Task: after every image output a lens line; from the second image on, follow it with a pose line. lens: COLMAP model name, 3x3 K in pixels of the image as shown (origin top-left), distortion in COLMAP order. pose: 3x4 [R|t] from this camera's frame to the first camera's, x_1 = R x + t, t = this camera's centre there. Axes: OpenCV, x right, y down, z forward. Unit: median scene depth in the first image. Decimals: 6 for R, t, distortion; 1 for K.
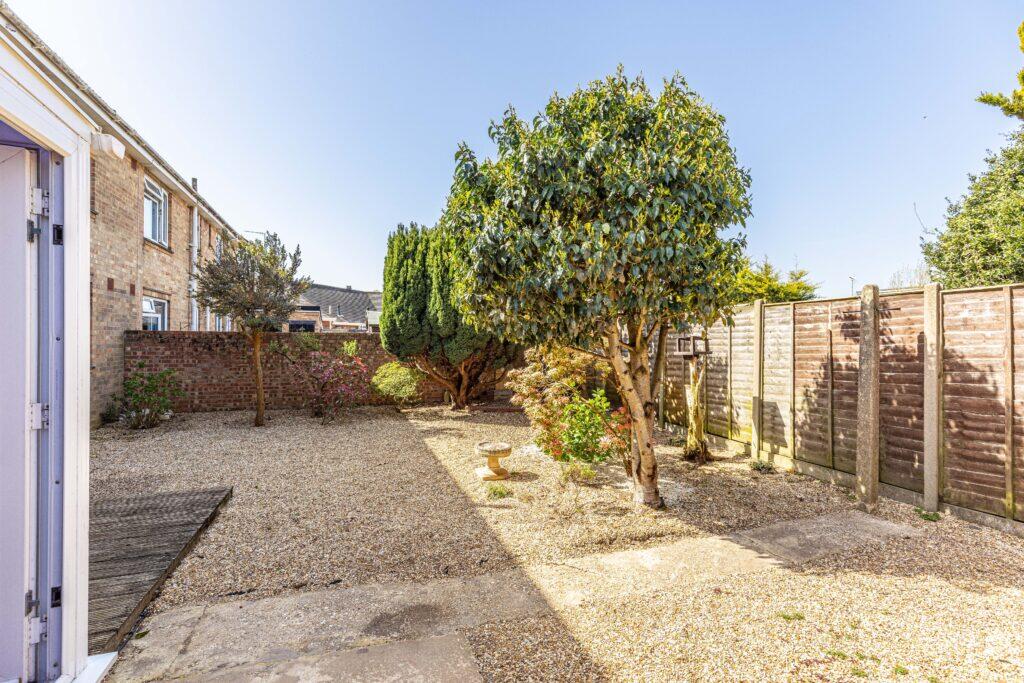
lens RADIAL K [[461.3, 0, 510.3], [0, 461.3, 341.9], [0, 0, 1]] dist [0.001330, 0.000528]
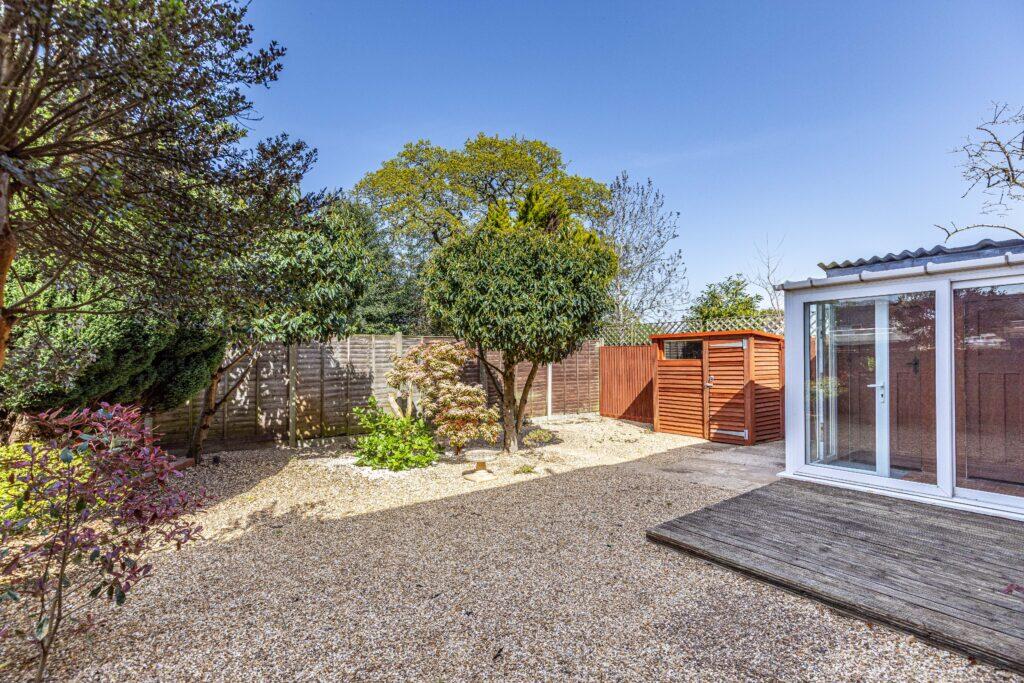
lens RADIAL K [[461.3, 0, 510.3], [0, 461.3, 341.9], [0, 0, 1]] dist [0.001330, 0.000528]
pose [[-0.304370, 0.032558, 0.951997, -1.443718], [0.008782, 0.999469, -0.031374, -0.012539], [-0.952513, -0.001189, -0.304494, 1.602198]]
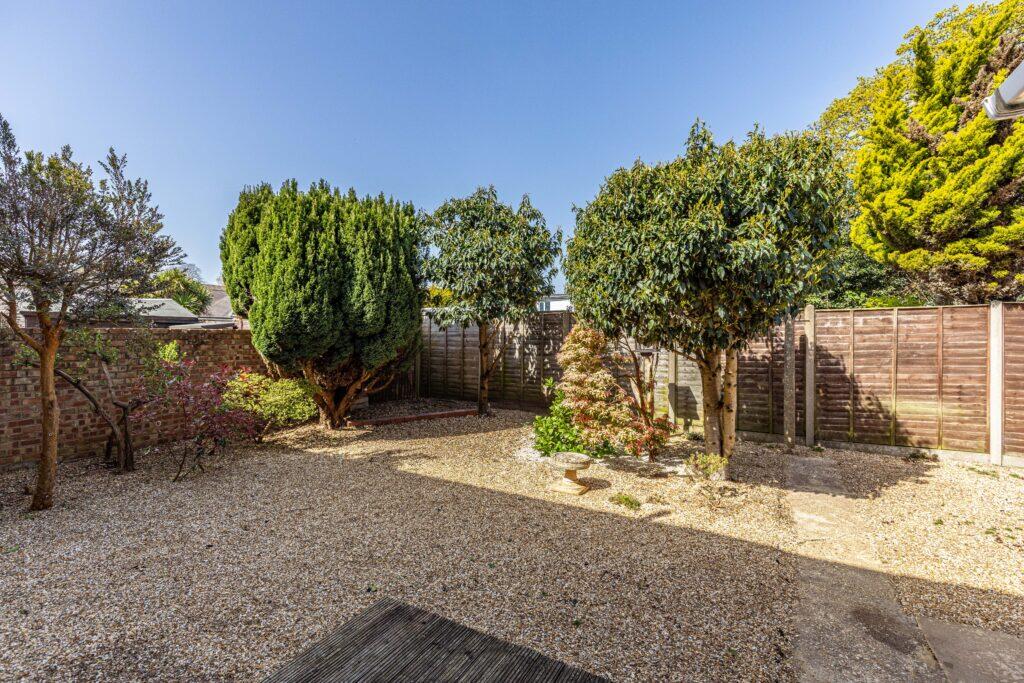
lens RADIAL K [[461.3, 0, 510.3], [0, 461.3, 341.9], [0, 0, 1]] dist [0.001330, 0.000528]
pose [[0.754429, -0.015652, 0.656195, -0.925575], [0.003332, 0.999794, 0.020017, -0.032649], [-0.656374, -0.012915, 0.754325, 0.478296]]
